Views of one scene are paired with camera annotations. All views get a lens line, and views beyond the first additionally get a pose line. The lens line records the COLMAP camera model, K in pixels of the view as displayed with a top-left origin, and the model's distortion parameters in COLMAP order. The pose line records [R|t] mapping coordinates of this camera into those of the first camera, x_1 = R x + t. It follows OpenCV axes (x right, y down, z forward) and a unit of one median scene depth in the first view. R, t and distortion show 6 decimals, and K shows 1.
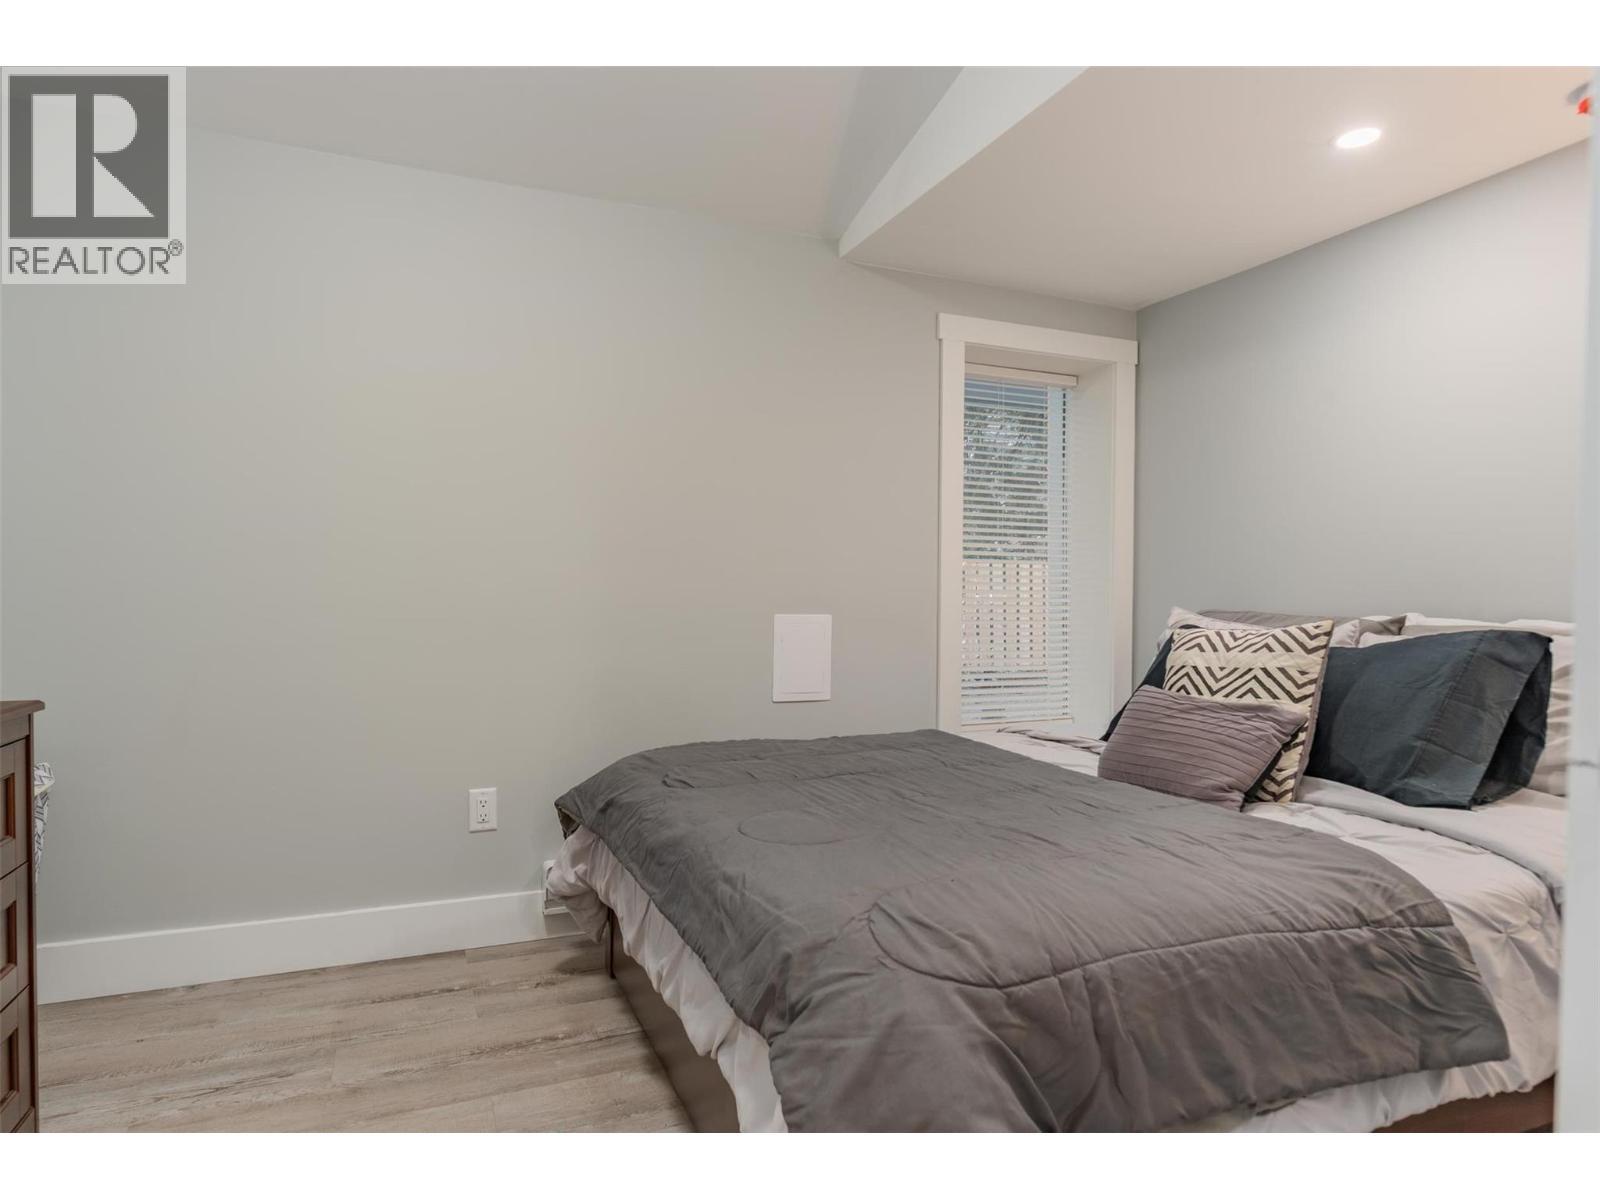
lens RADIAL K [[914.9, 0, 797.0], [0, 914.9, 600.3], [0, 0, 1]] dist [-0.005863, -0.000175]
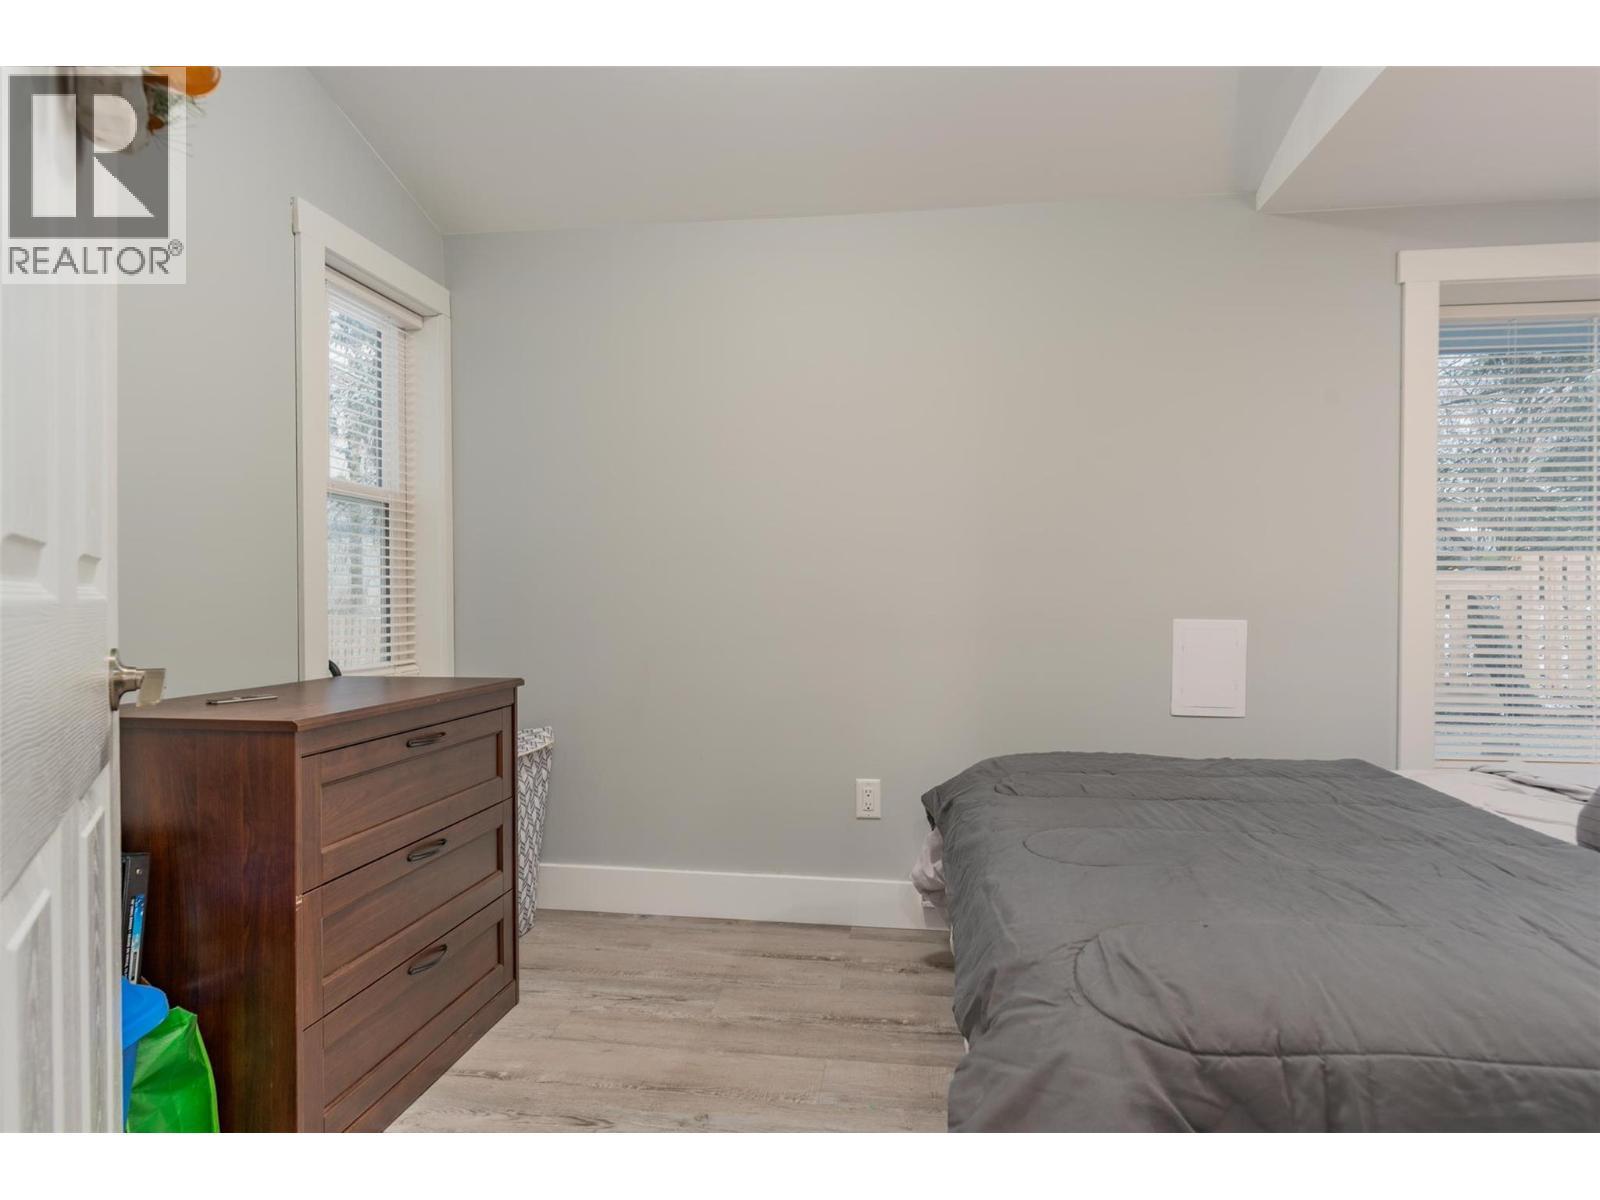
lens RADIAL K [[914.9, 0, 775.9], [0, 914.9, 601.5], [0, 0, 1]] dist [-0.005863, -0.000175]
pose [[0.858995, -0.001798, -0.511981, 0.165563], [0.000131, 0.999995, -0.003291, 0.001277], [0.511985, 0.002760, 0.858990, 0.030595]]
